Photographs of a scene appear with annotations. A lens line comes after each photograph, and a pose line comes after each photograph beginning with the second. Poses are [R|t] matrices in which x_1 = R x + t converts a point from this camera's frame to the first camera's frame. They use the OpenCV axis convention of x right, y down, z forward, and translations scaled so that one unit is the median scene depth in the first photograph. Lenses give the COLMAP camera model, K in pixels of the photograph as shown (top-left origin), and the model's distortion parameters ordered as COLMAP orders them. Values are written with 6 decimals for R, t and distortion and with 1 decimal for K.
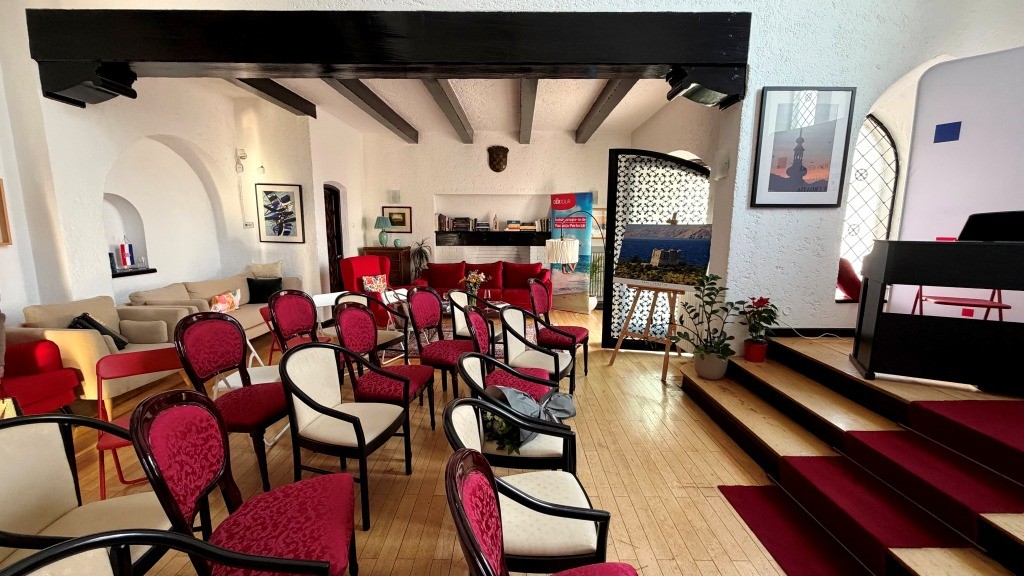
lens RADIAL K [[411.9, 0, 508.4], [0, 411.9, 290.5], [0, 0, 1]] dist [-0.000957, 0.000157]
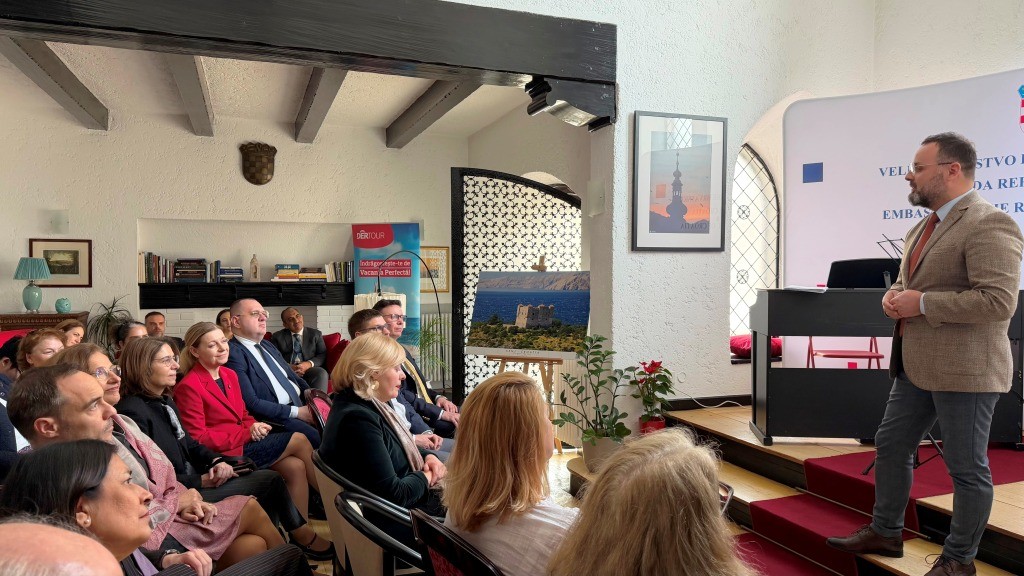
lens RADIAL K [[727.3, 0, 512.0], [0, 727.3, 288.0], [0, 0, 1]] dist [0.147895, -0.207664]
pose [[0.932078, -0.013658, 0.362001, -0.134399], [0.060681, 0.991056, -0.118850, 0.023816], [-0.357140, 0.132744, 0.924570, -0.206807]]
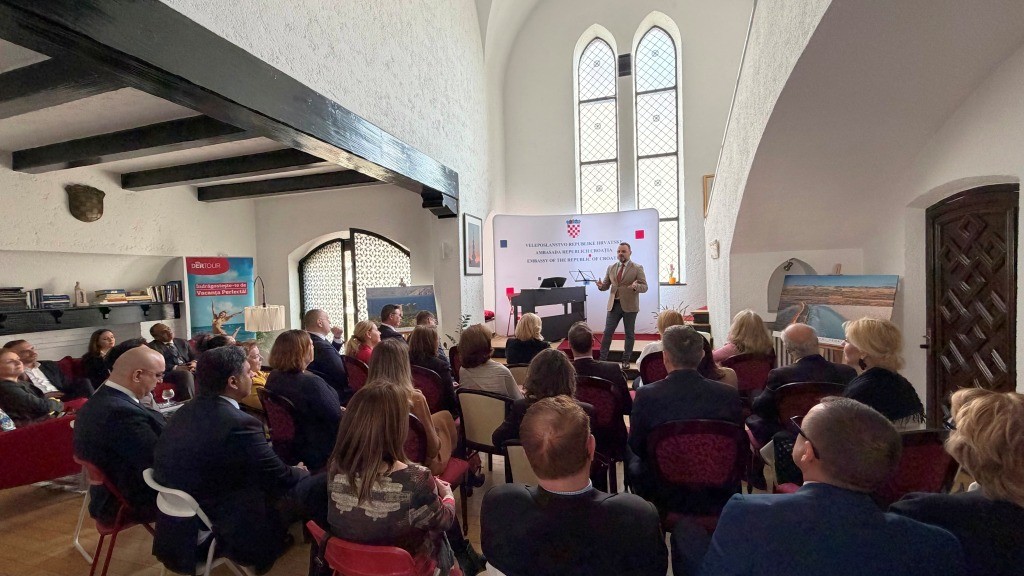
lens RADIAL K [[411.9, 0, 508.4], [0, 411.9, 290.5], [0, 0, 1]] dist [-0.000957, 0.000157]
pose [[0.283205, -0.043353, 0.958079, -0.911240], [0.176890, 0.984200, -0.007753, -0.075368], [-0.942605, 0.171670, 0.286399, 0.266760]]
